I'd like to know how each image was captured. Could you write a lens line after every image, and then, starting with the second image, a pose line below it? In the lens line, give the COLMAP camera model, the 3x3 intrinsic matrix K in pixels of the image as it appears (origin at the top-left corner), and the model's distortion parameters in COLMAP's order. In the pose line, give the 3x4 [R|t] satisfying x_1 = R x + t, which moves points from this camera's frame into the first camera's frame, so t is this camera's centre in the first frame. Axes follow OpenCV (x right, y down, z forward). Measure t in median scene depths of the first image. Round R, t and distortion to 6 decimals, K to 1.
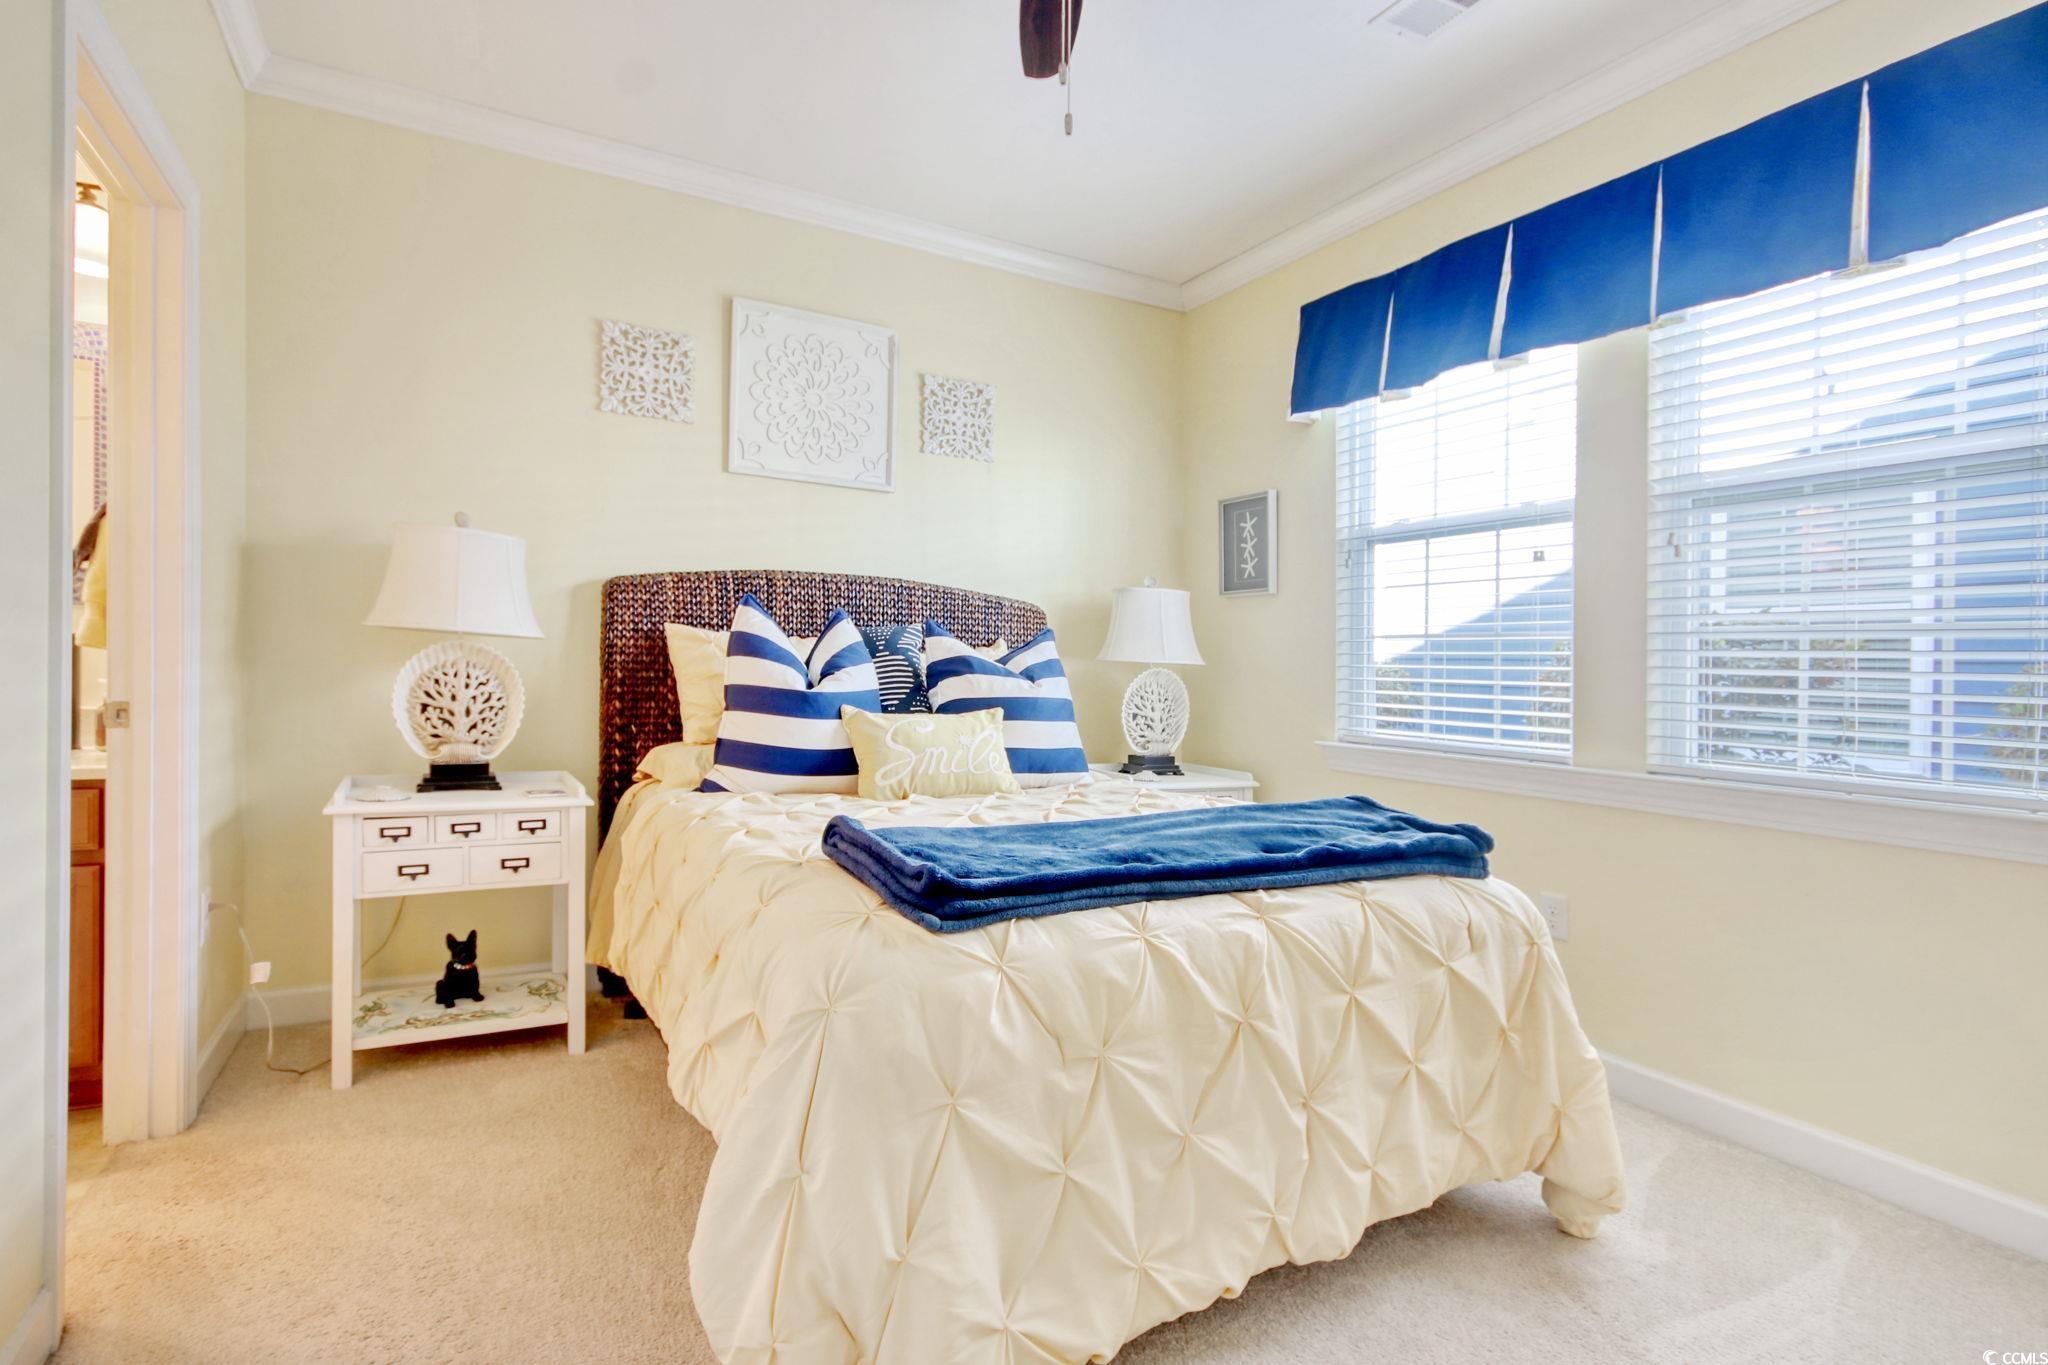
lens RADIAL K [[1005.6, 0, 1025.3], [0, 1005.6, 664.9], [0, 0, 1]] dist [-0.000660, -0.000174]
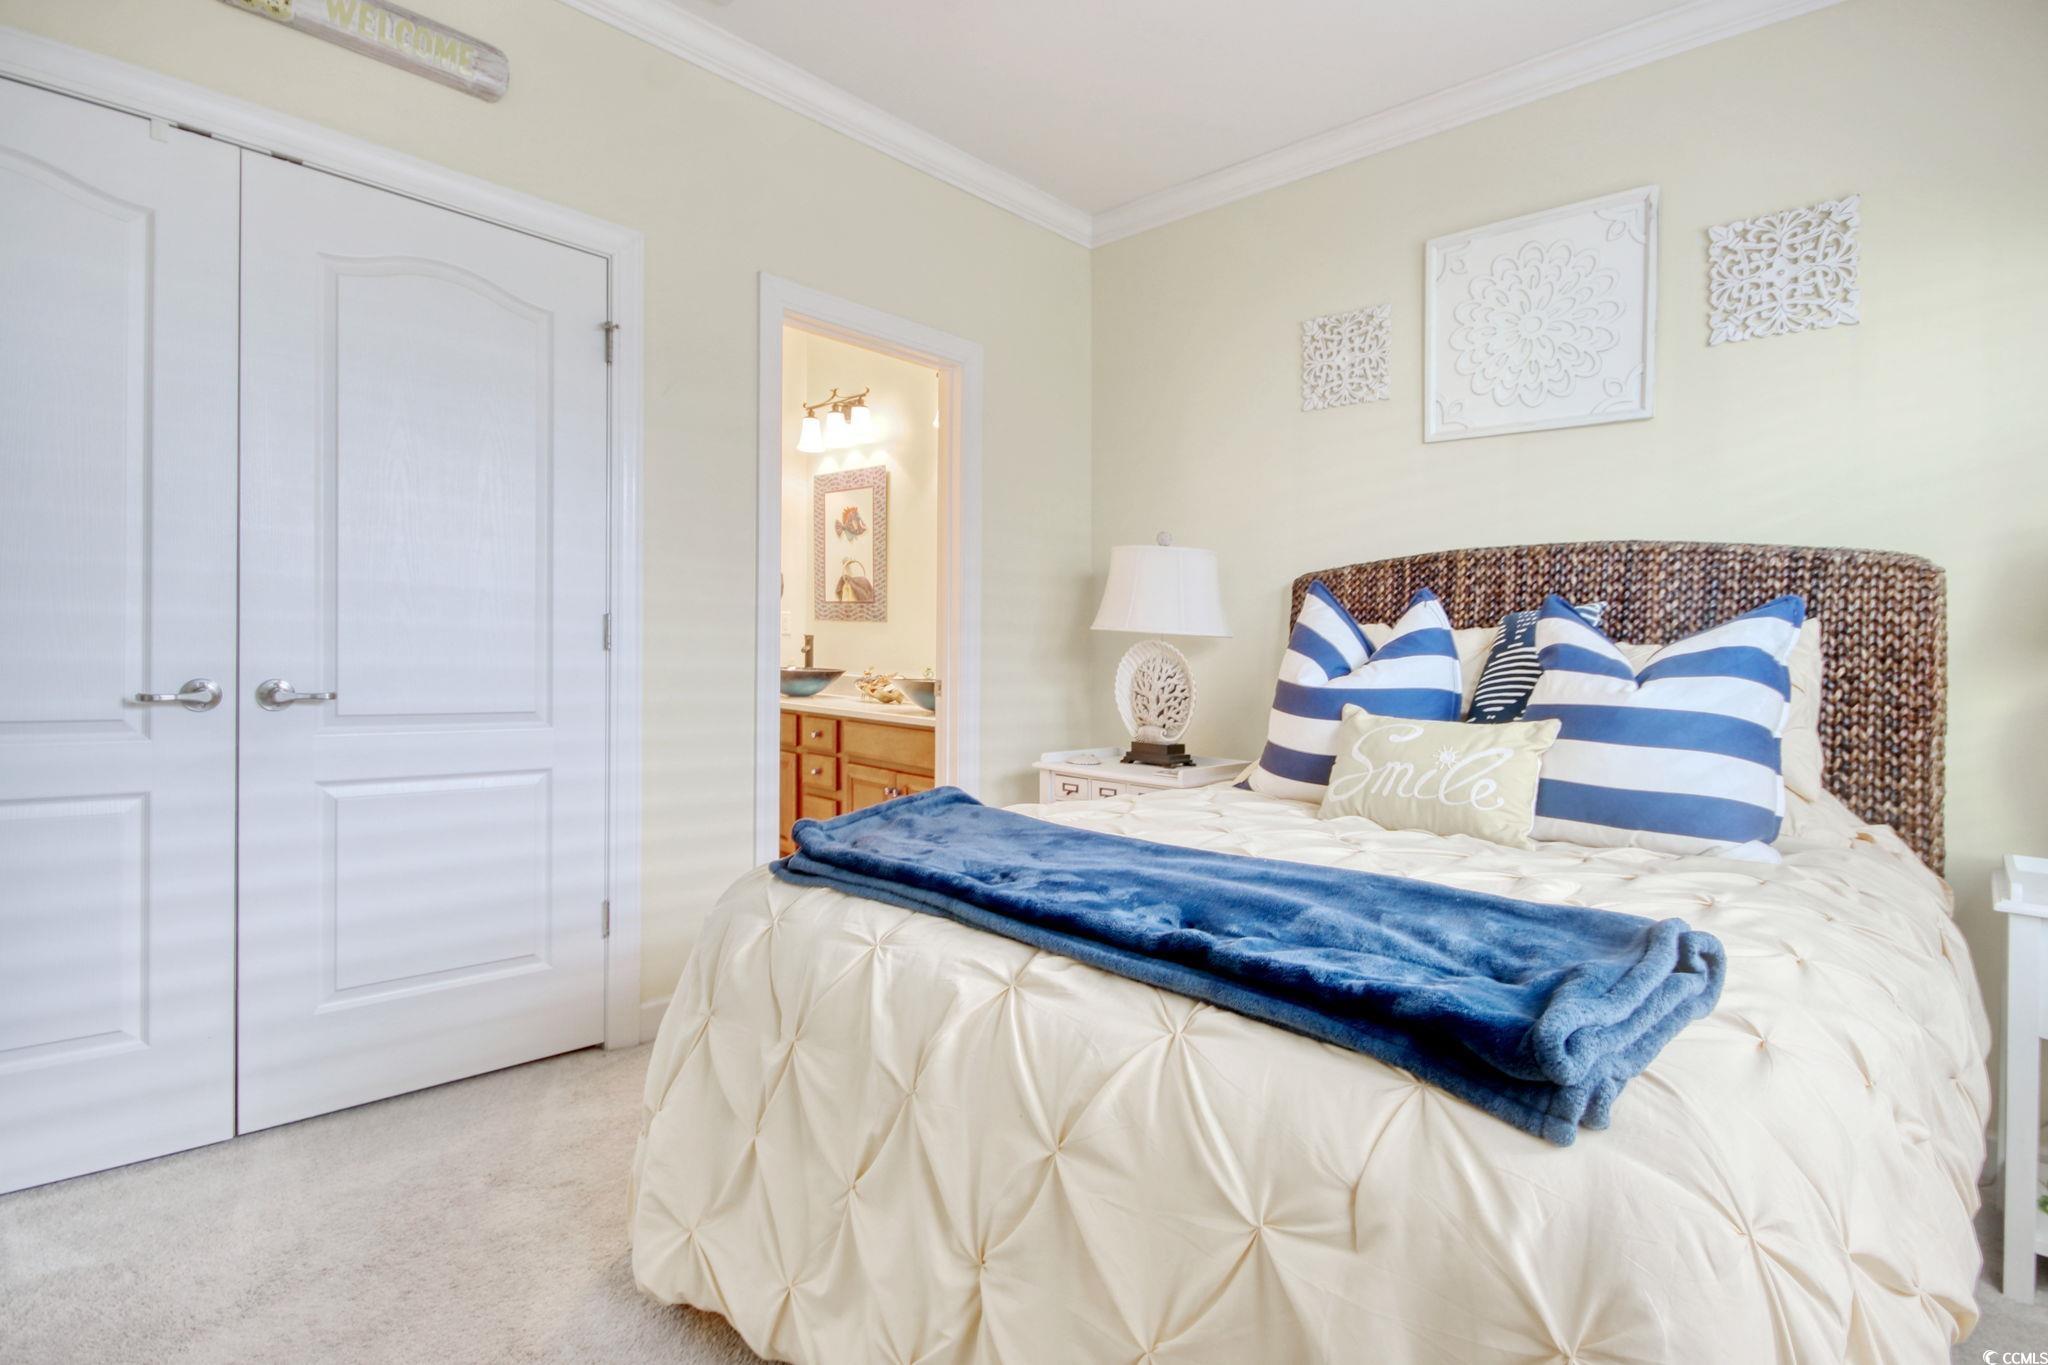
lens RADIAL K [[1042.2, 0, 1024.0], [0, 1042.2, 682.5], [0, 0, 1]] dist [0.001105, 0.000193]
pose [[0.293644, 0.010842, -0.955853, 0.493530], [-0.016876, 0.999839, 0.006156, 0.018100], [0.955766, 0.014323, 0.293780, 0.419448]]
